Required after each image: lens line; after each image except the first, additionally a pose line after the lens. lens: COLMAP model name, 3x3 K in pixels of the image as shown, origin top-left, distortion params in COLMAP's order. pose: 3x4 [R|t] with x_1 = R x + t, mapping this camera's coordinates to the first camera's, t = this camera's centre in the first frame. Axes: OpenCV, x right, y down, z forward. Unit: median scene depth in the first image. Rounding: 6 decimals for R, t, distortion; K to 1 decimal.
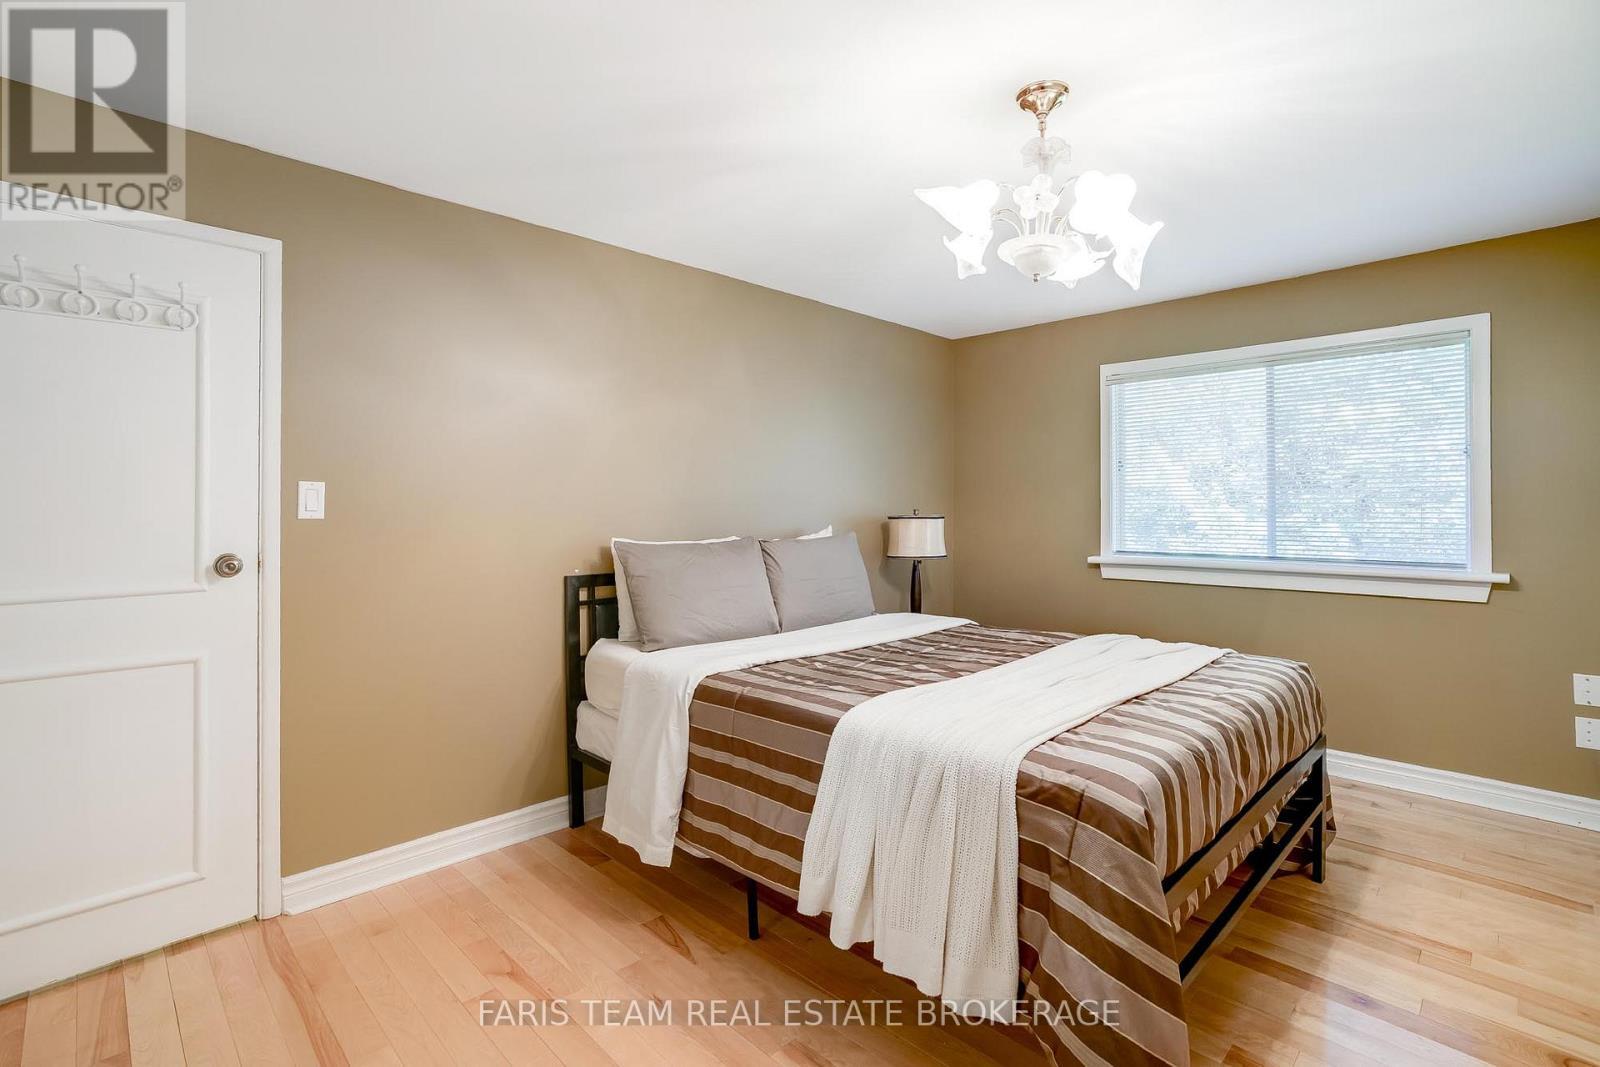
lens RADIAL K [[739.8, 0, 816.3], [0, 739.8, 534.4], [0, 0, 1]] dist [-0.020774, 0.000097]
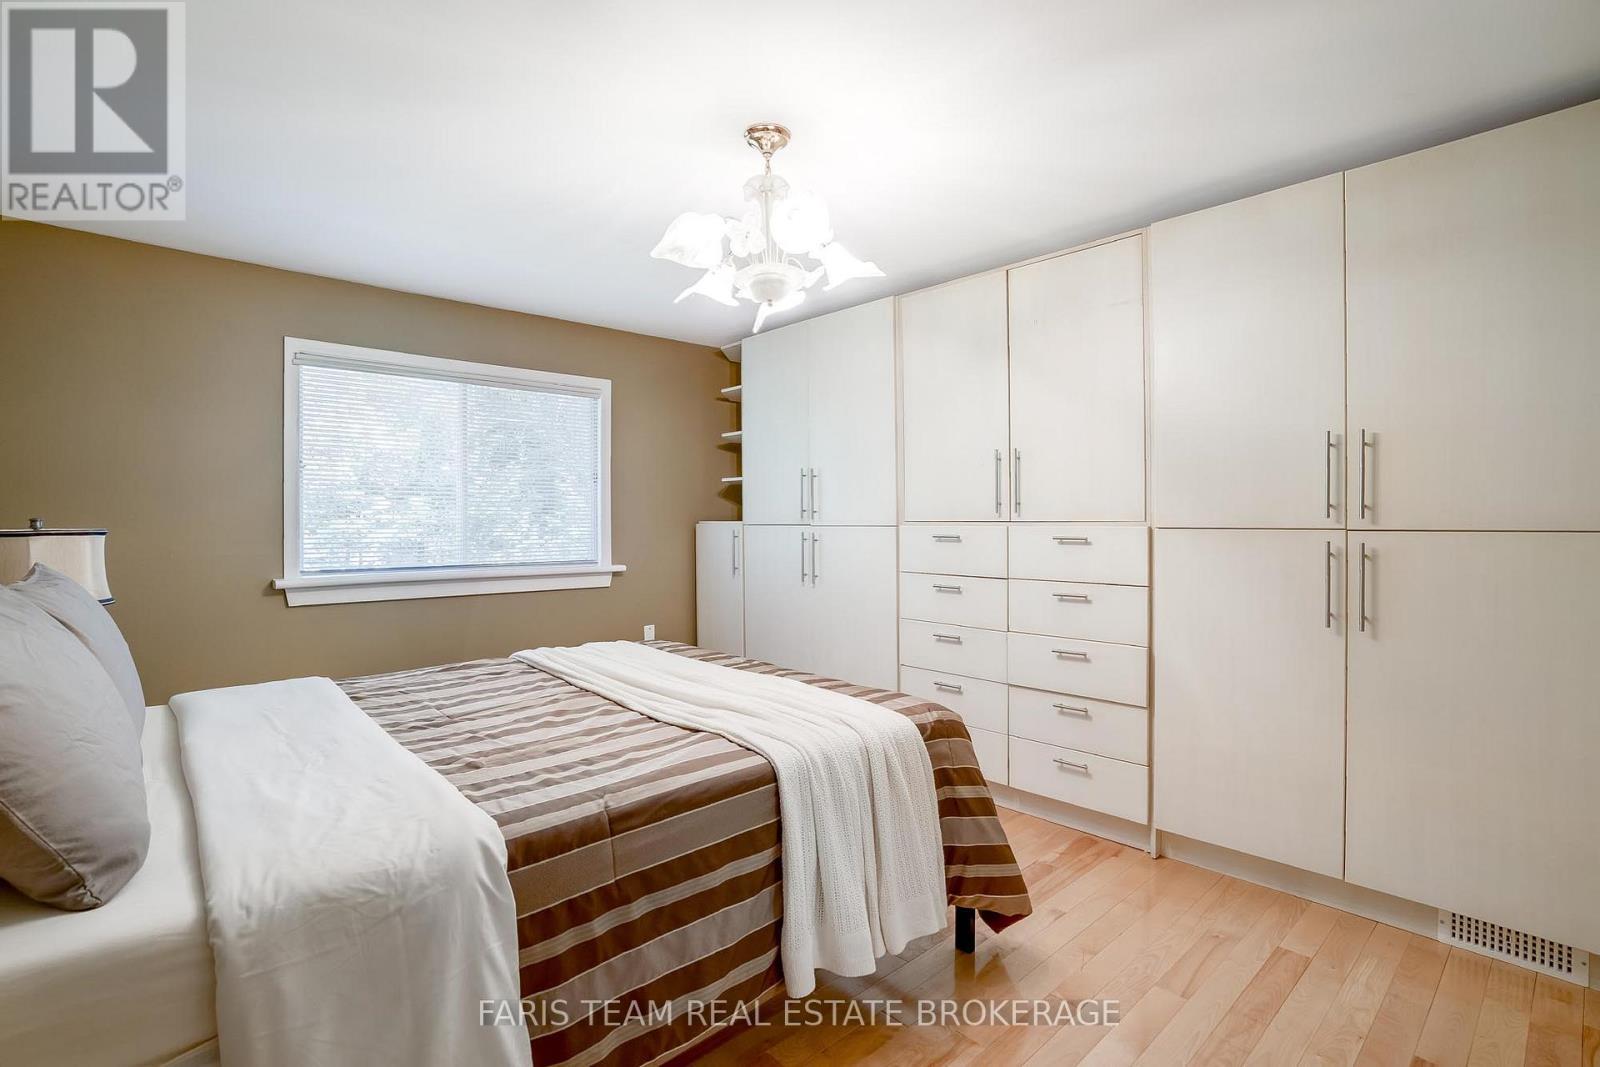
lens RADIAL K [[764.2, 0, 800.0], [0, 764.2, 533.5], [0, 0, 1]] dist [-0.046595, 0.019052]
pose [[0.043788, -0.017233, 0.998892, -0.522471], [0.029904, 0.999426, 0.015931, -0.020678], [-0.998593, 0.029173, 0.044278, 0.561345]]
